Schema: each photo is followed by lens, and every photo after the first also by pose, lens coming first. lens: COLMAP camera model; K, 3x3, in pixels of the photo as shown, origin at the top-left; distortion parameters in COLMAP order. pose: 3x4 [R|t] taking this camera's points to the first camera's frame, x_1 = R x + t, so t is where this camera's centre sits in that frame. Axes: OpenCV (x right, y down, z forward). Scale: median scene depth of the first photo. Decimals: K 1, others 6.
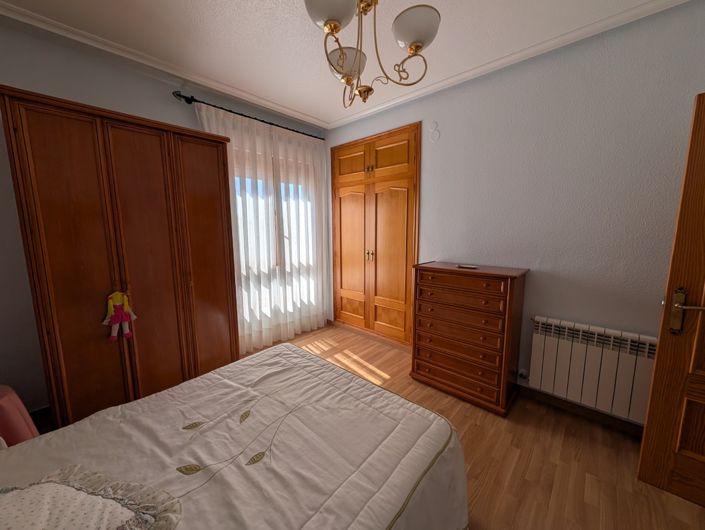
lens RADIAL K [[270.9, 0, 354.9], [0, 270.9, 265.3], [0, 0, 1]] dist [-0.000830, 0.000107]
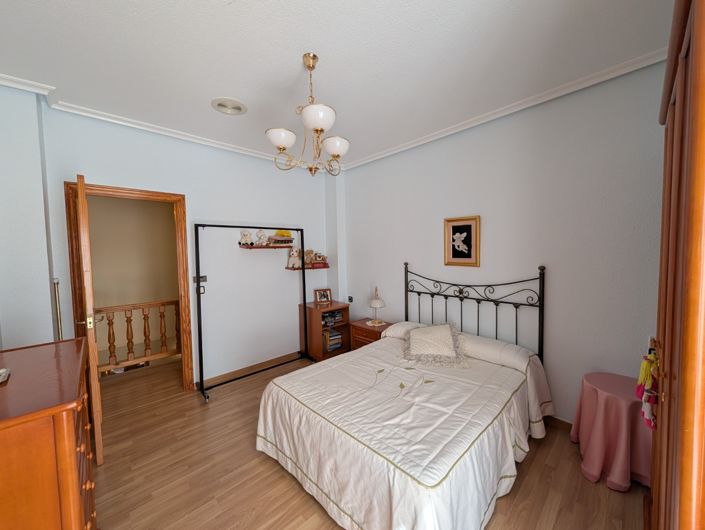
lens RADIAL K [[270.9, 0, 352.1], [0, 270.9, 263.4], [0, 0, 1]] dist [-0.000830, 0.000107]
pose [[-0.997387, 0.017904, 0.069992, -0.107352], [0.030565, 0.982403, 0.184258, -0.164635], [-0.065461, 0.185915, -0.980383, 1.011754]]
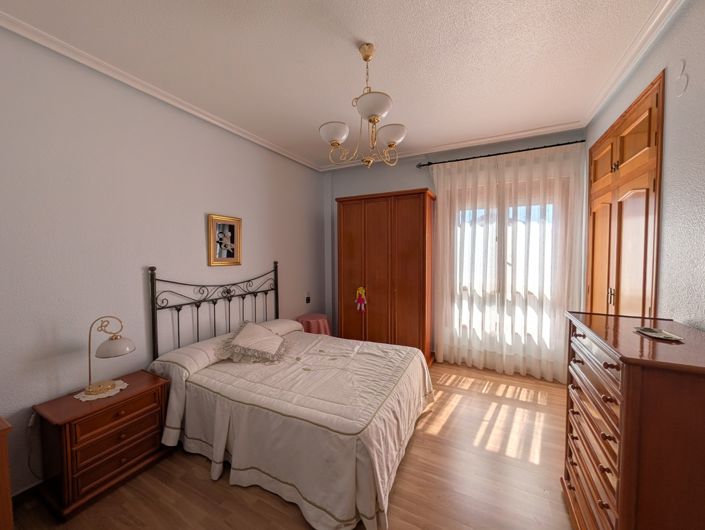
lens RADIAL K [[270.9, 0, 350.8], [0, 270.9, 262.7], [0, 0, 1]] dist [-0.000830, 0.000107]
pose [[0.260321, 0.038116, -0.964770, 0.572959], [-0.129789, 0.991533, 0.004153, -0.042120], [0.956759, 0.124135, 0.263064, 0.243039]]
